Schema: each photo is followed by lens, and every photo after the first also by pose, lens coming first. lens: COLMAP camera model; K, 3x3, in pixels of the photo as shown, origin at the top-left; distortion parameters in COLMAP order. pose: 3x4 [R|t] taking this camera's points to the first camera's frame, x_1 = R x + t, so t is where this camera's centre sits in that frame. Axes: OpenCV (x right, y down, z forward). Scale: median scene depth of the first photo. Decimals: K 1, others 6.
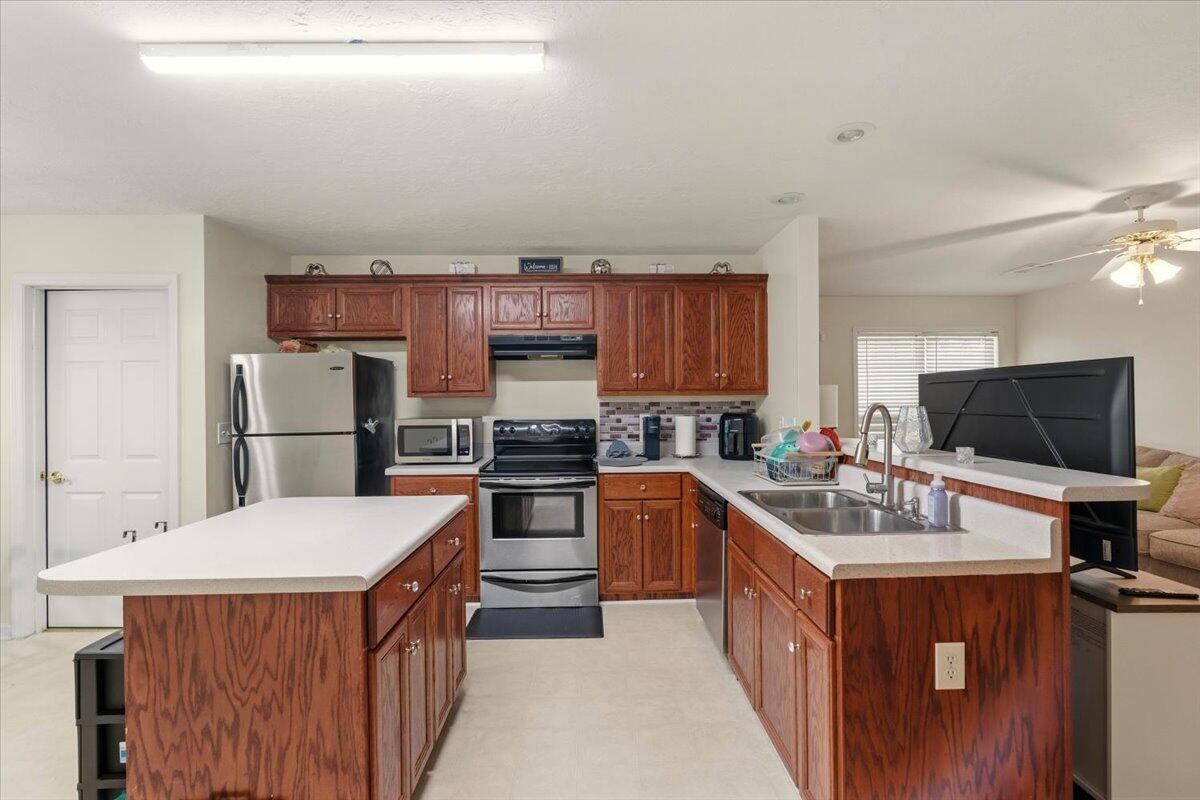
lens RADIAL K [[549.4, 0, 605.5], [0, 549.4, 398.5], [0, 0, 1]] dist [-0.002348, 0.000390]
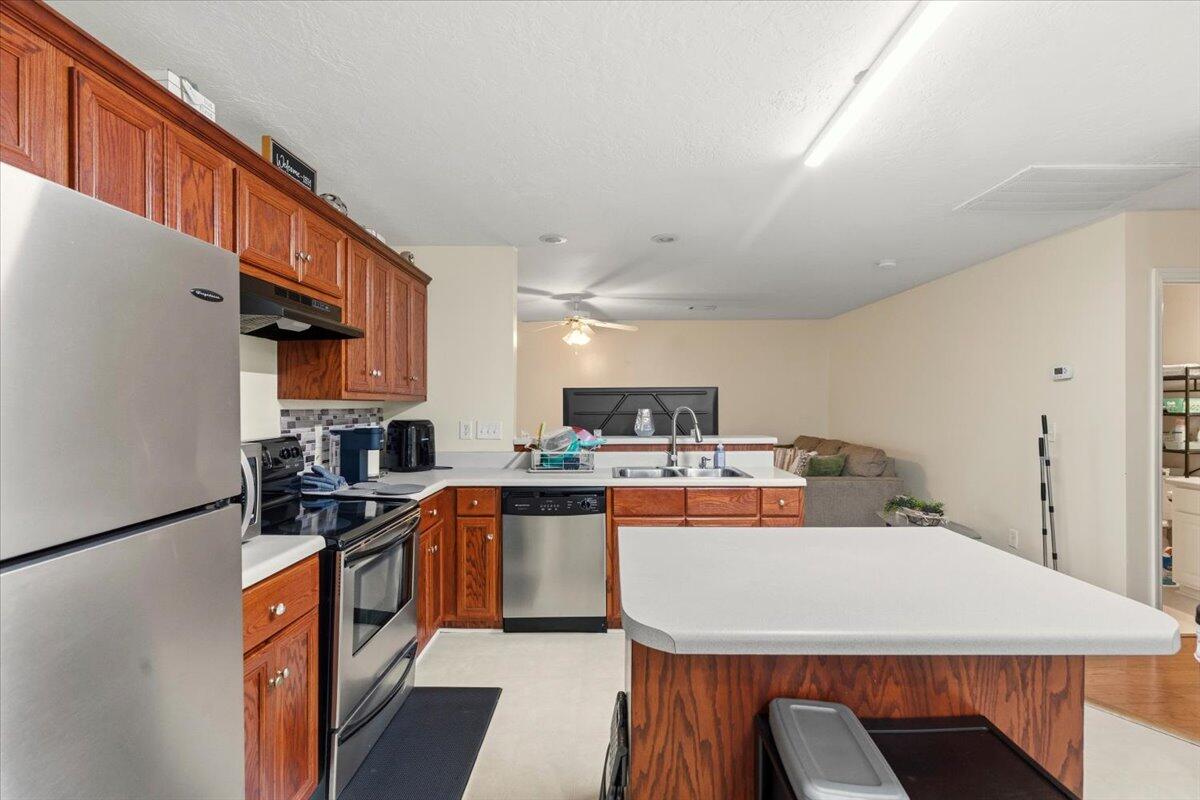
lens RADIAL K [[549.4, 0, 605.5], [0, 549.4, 398.5], [0, 0, 1]] dist [-0.002348, 0.000390]
pose [[0.027176, 0.016971, 0.999487, -0.673373], [-0.000411, 0.999856, -0.016966, 0.005403], [-0.999631, 0.000050, 0.027179, 0.660681]]
